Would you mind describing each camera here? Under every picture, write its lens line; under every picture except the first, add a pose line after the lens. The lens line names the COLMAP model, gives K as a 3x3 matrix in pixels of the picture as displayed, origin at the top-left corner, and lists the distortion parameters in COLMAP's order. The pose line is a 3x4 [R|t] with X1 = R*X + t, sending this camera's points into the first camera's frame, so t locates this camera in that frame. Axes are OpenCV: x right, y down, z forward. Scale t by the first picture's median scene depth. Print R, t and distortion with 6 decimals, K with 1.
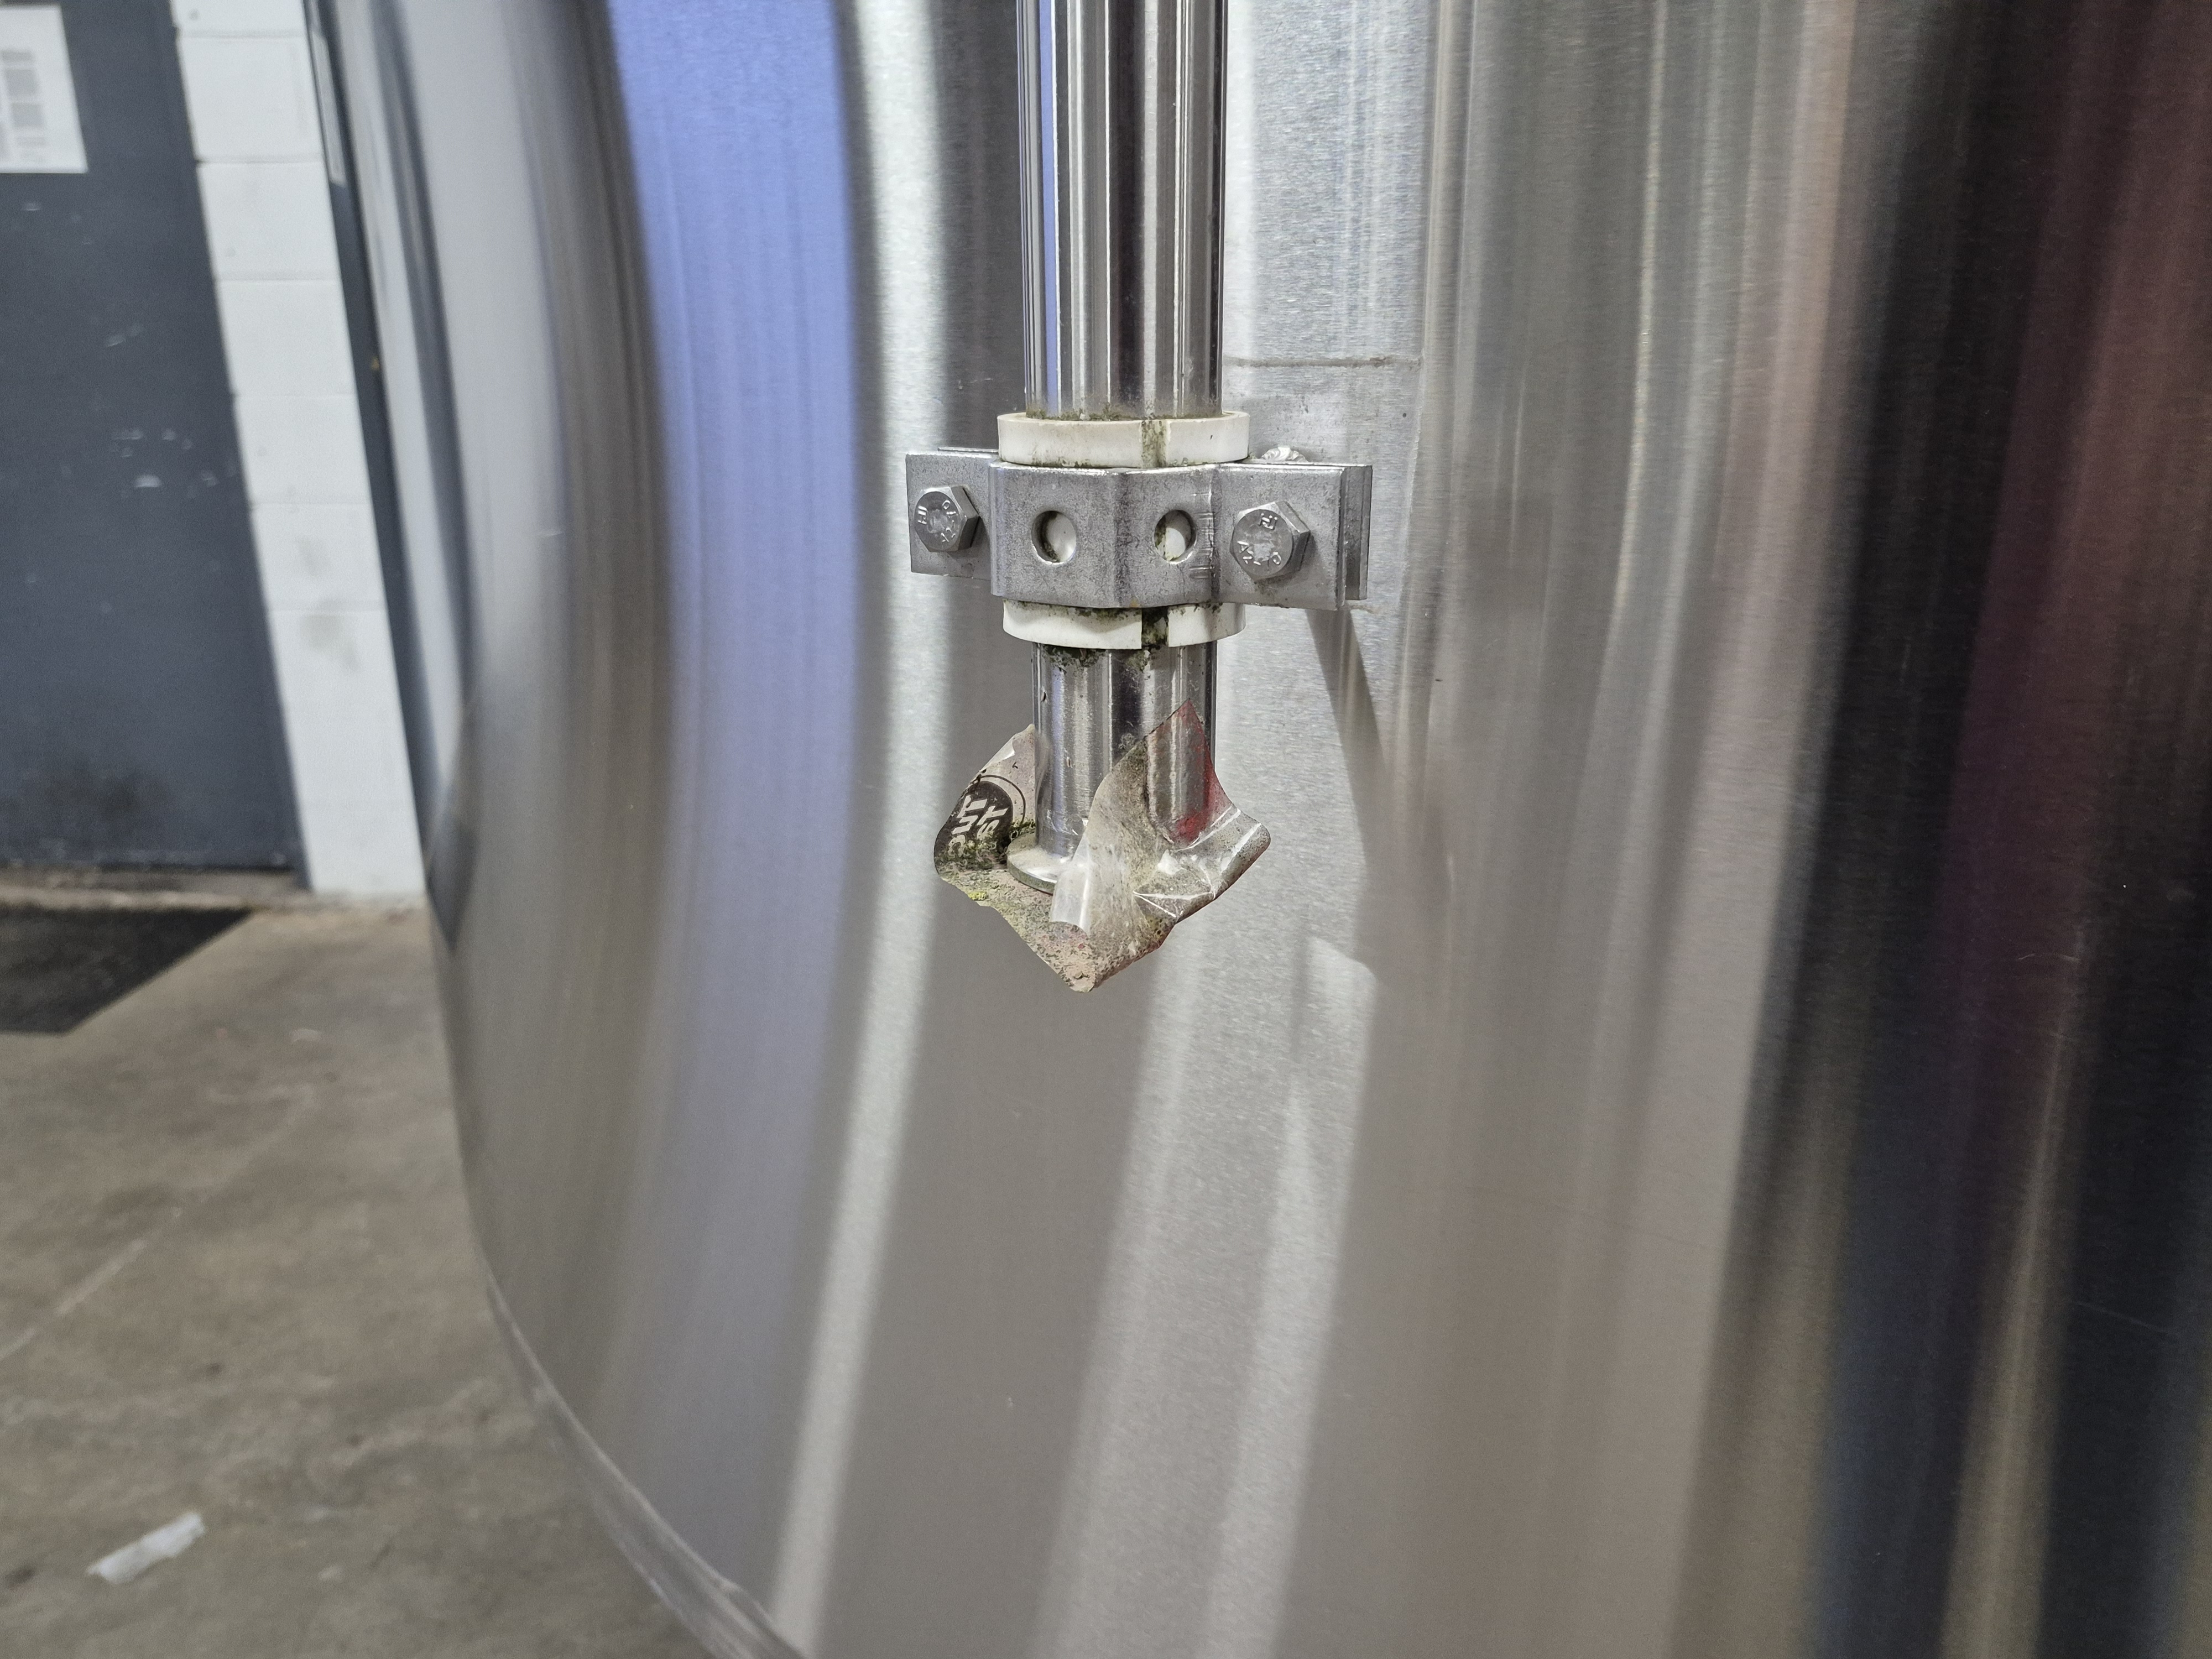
lens RADIAL K [[1535.7, 0, 1106.0], [0, 1535.7, 829.5], [0, 0, 1]] dist [0.066388, -0.062363]
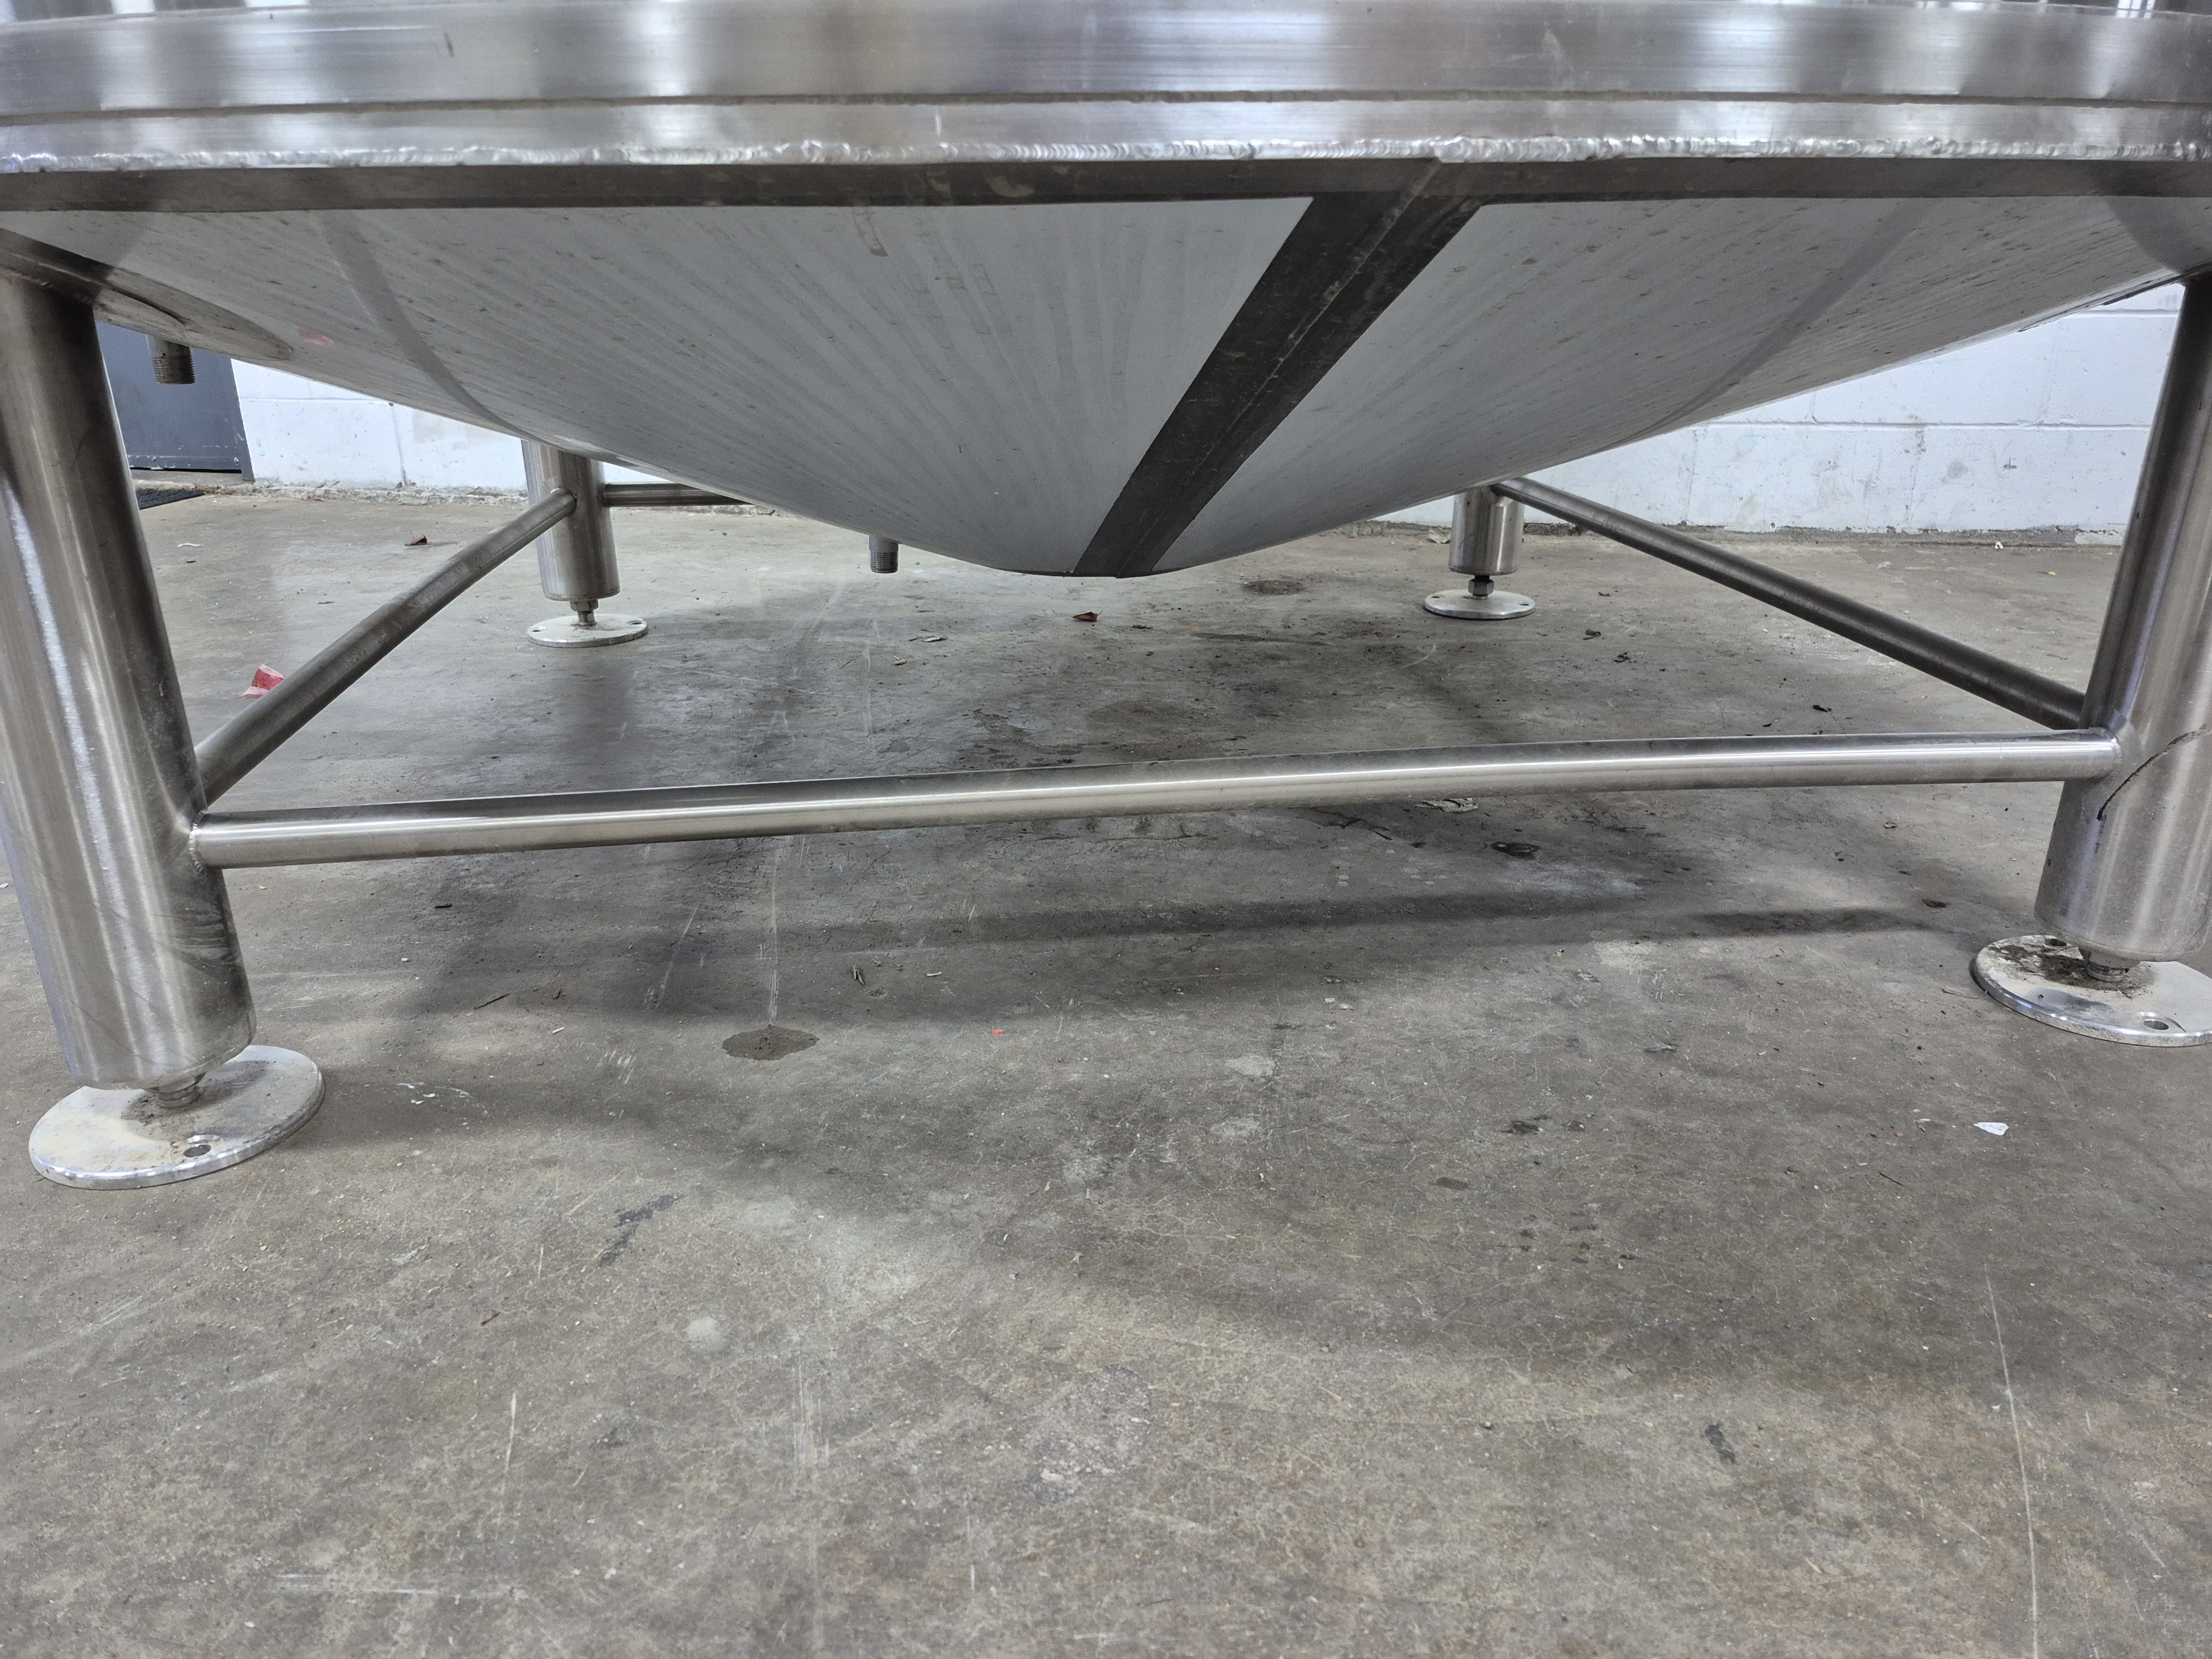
lens RADIAL K [[1535.7, 0, 1106.0], [0, 1535.7, 829.5], [0, 0, 1]] dist [0.066388, -0.062363]
pose [[0.990833, 0.047790, -0.126355, 0.293524], [-0.042058, 0.997978, 0.047647, 0.232715], [0.128376, -0.041896, 0.990840, -0.081925]]
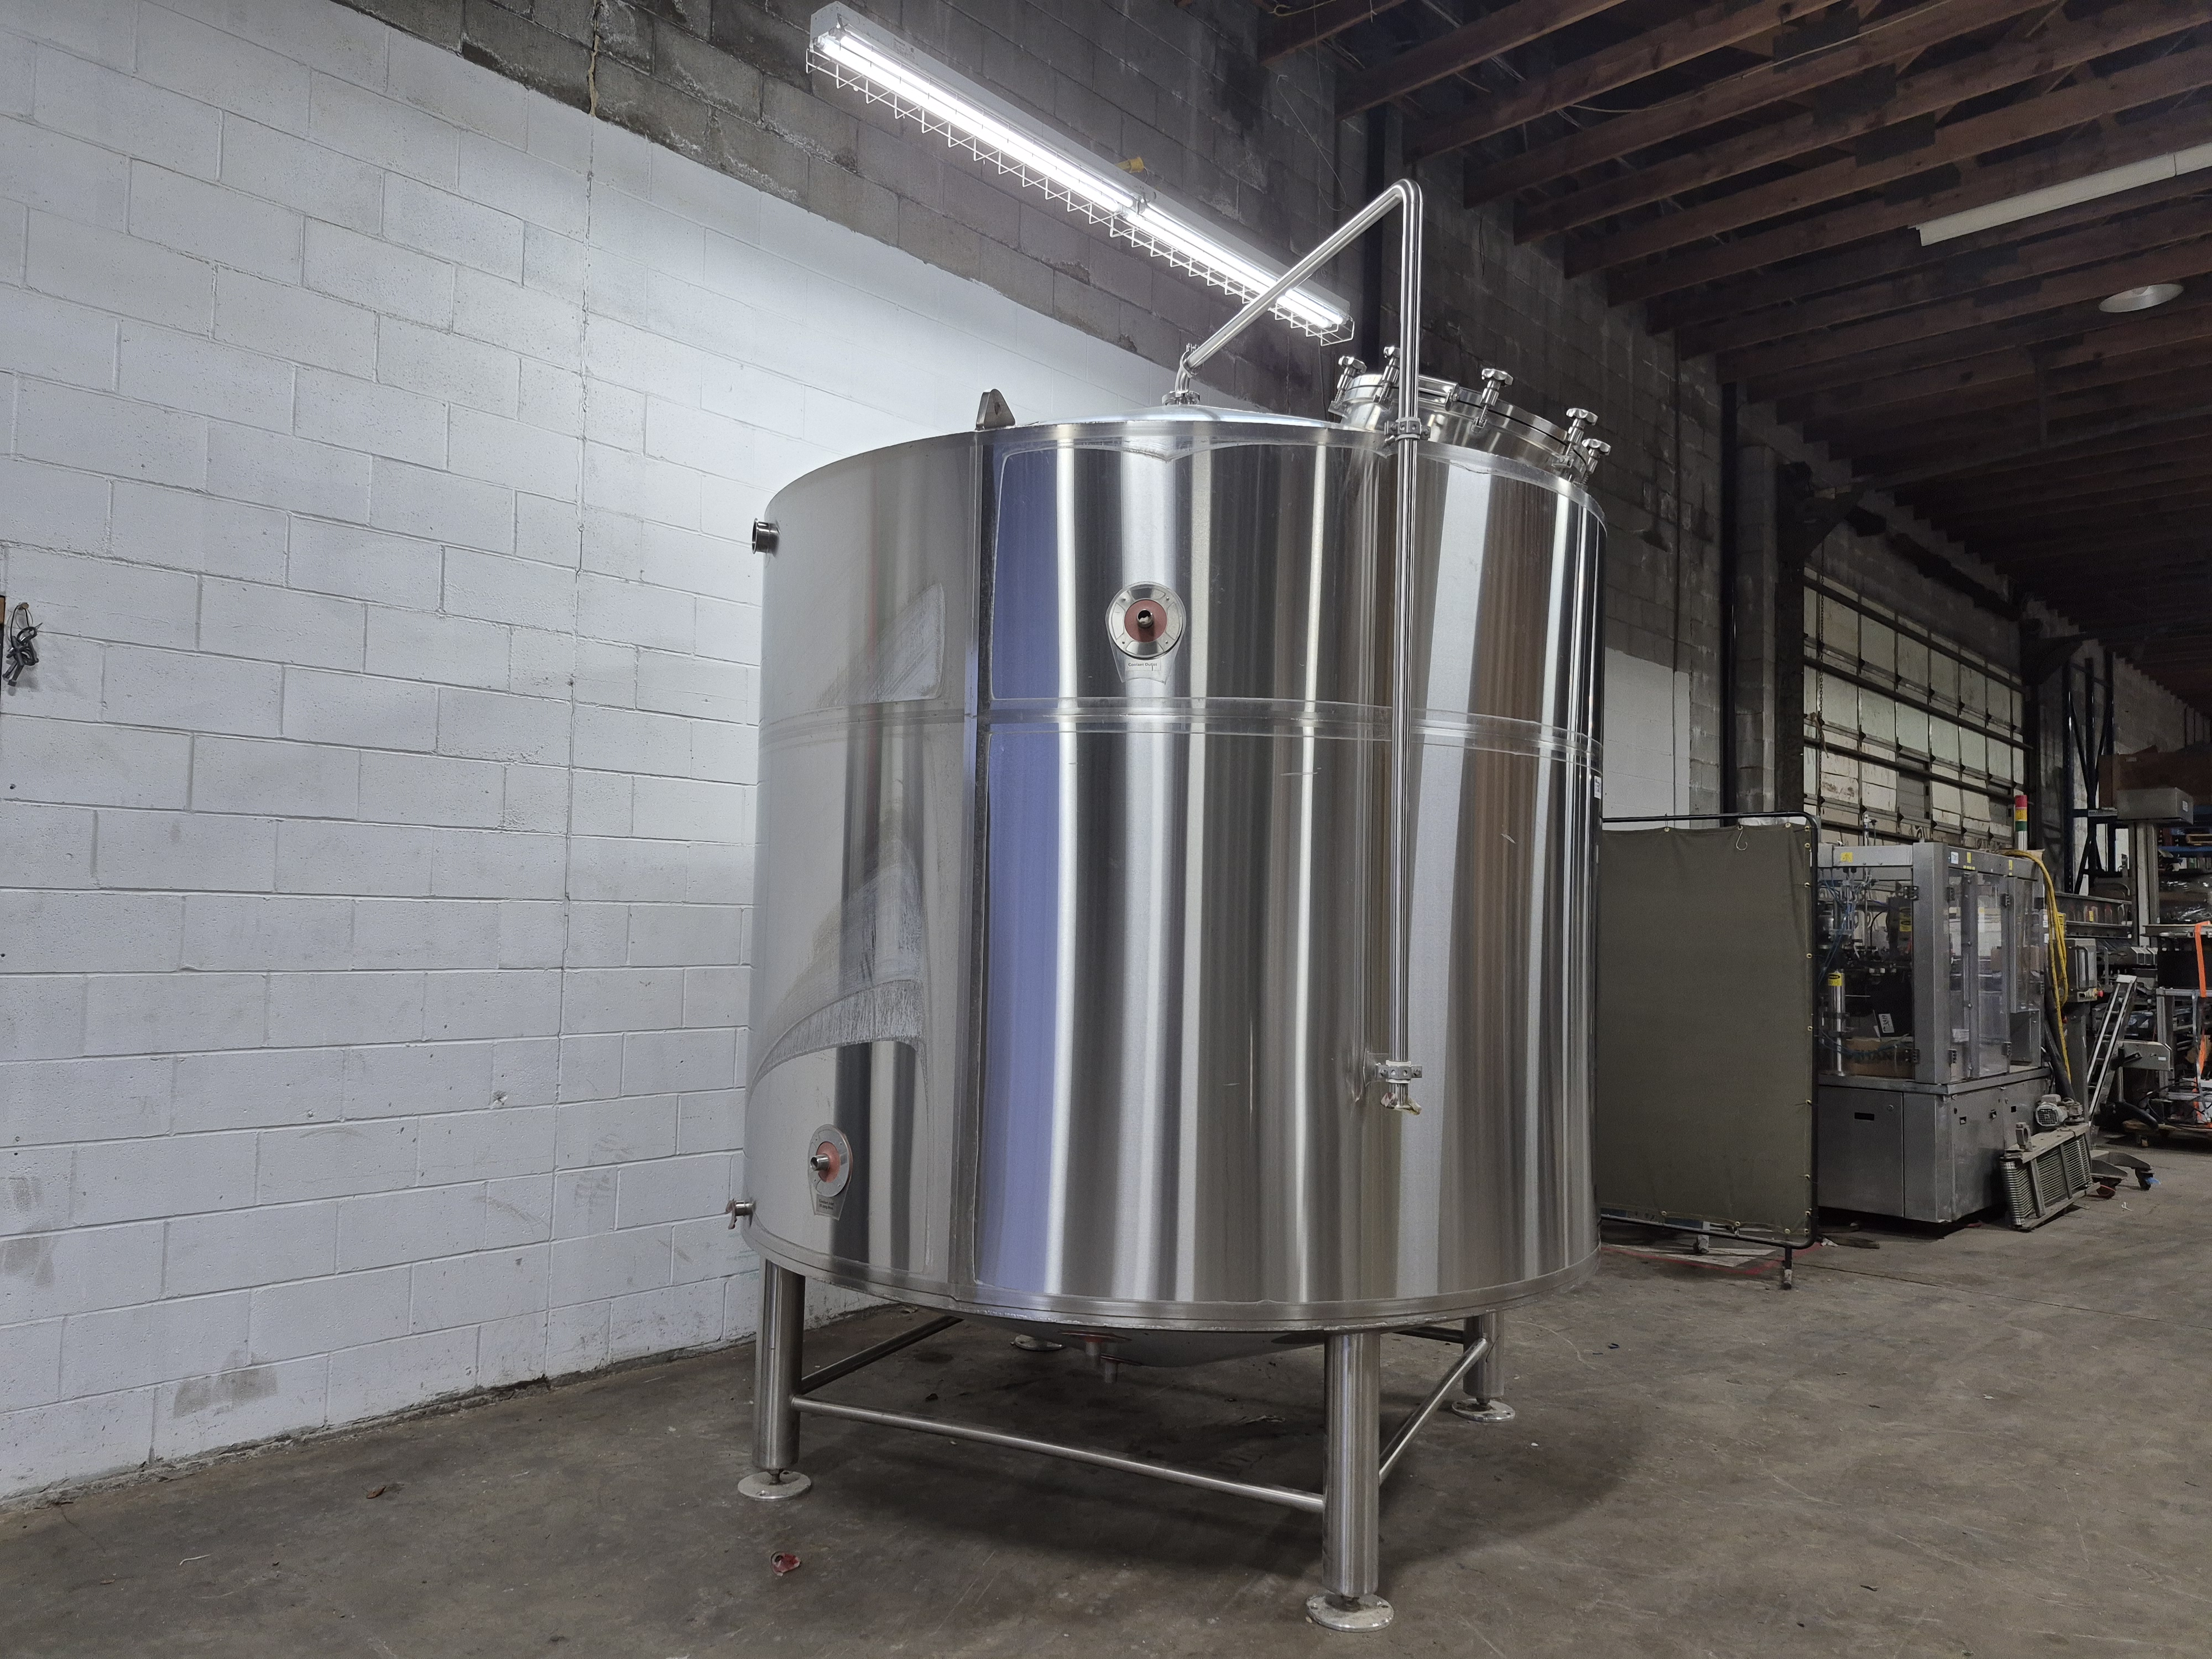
lens RADIAL K [[1526.3, 0, 1110.9], [0, 1526.3, 846.2], [0, 0, 1]] dist [0.066068, -0.053887]
pose [[0.633162, 0.055151, 0.772052, -0.922287], [0.217329, 0.944665, -0.245714, 0.053224], [-0.742883, 0.323366, 0.586140, -0.430990]]
